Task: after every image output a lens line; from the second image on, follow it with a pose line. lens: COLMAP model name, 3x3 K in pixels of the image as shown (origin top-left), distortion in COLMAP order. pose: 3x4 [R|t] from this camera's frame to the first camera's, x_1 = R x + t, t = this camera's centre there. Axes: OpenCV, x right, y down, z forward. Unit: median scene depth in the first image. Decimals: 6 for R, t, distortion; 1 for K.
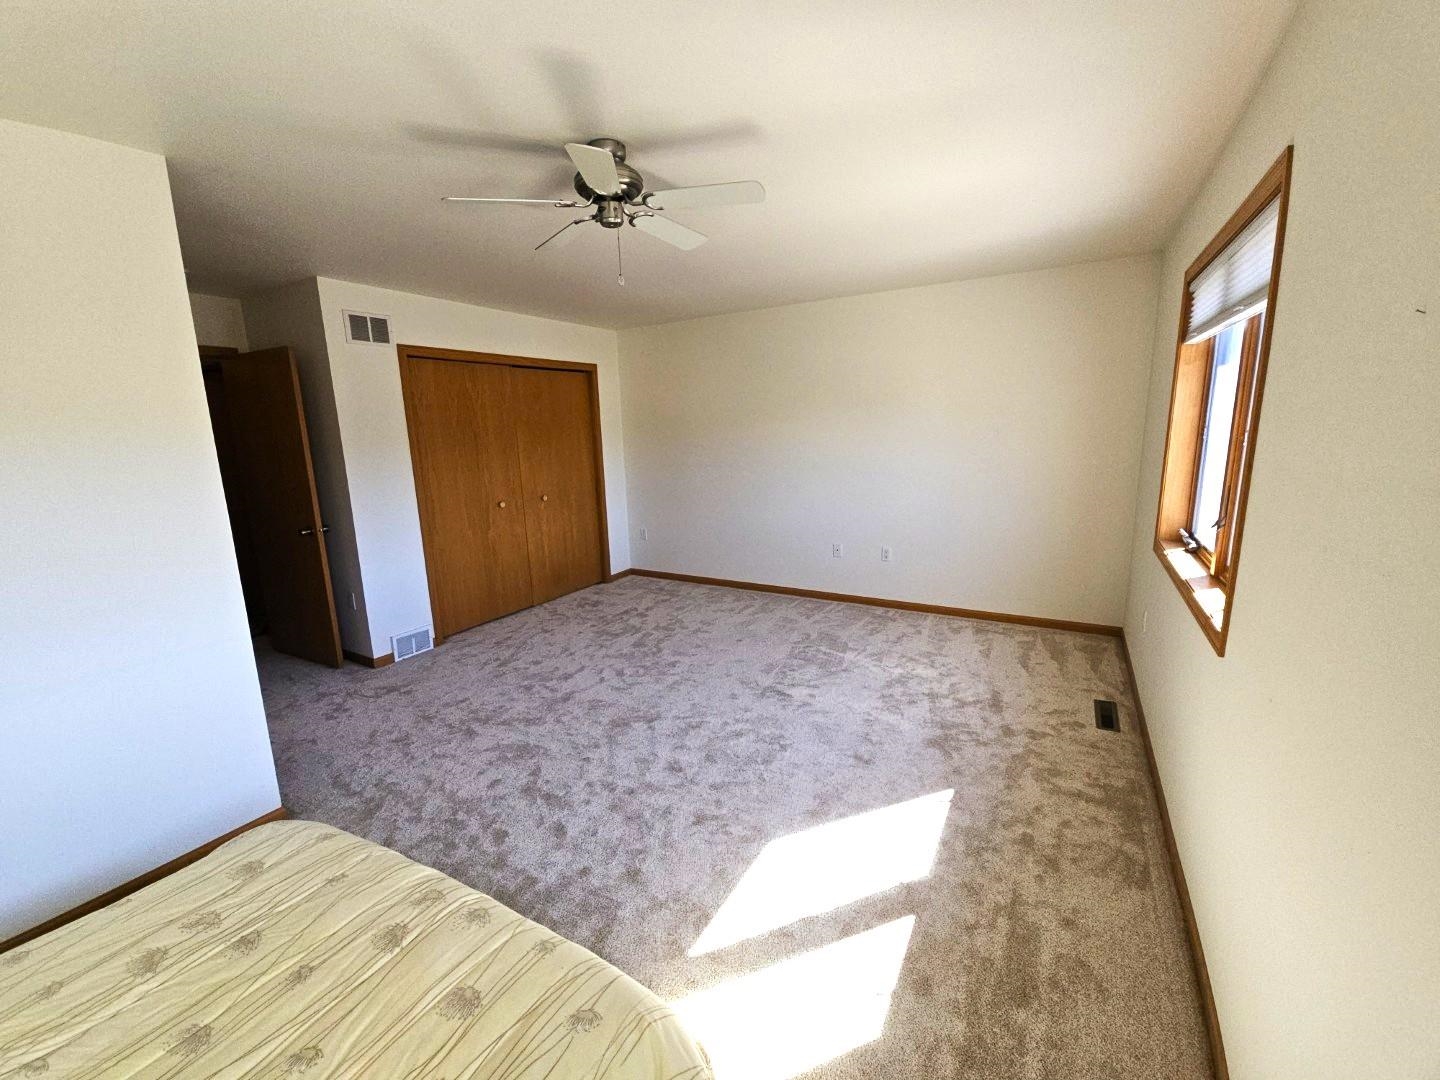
lens RADIAL K [[588.1, 0, 713.7], [0, 588.1, 537.0], [0, 0, 1]] dist [0.013394, -0.008646]
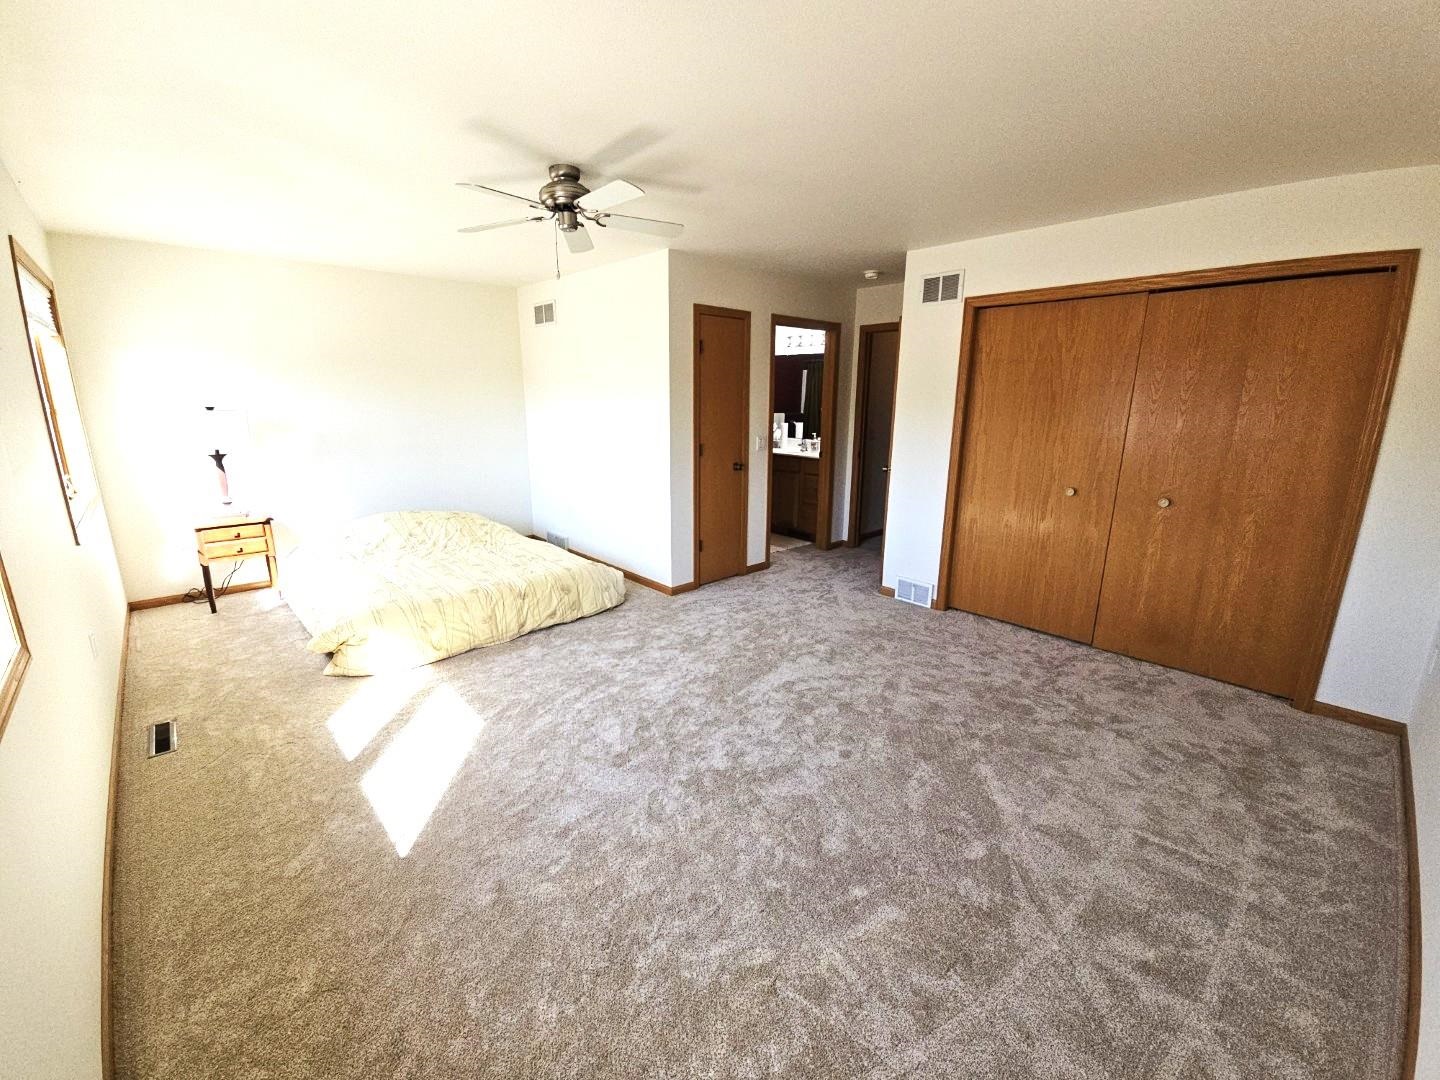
lens RADIAL K [[588.1, 0, 713.7], [0, 588.1, 537.0], [0, 0, 1]] dist [0.013394, -0.008646]
pose [[-0.275310, 0.259121, -0.925776, 0.527170], [-0.178406, 0.932491, 0.314056, -0.175281], [0.944656, 0.251627, -0.210495, 0.835165]]
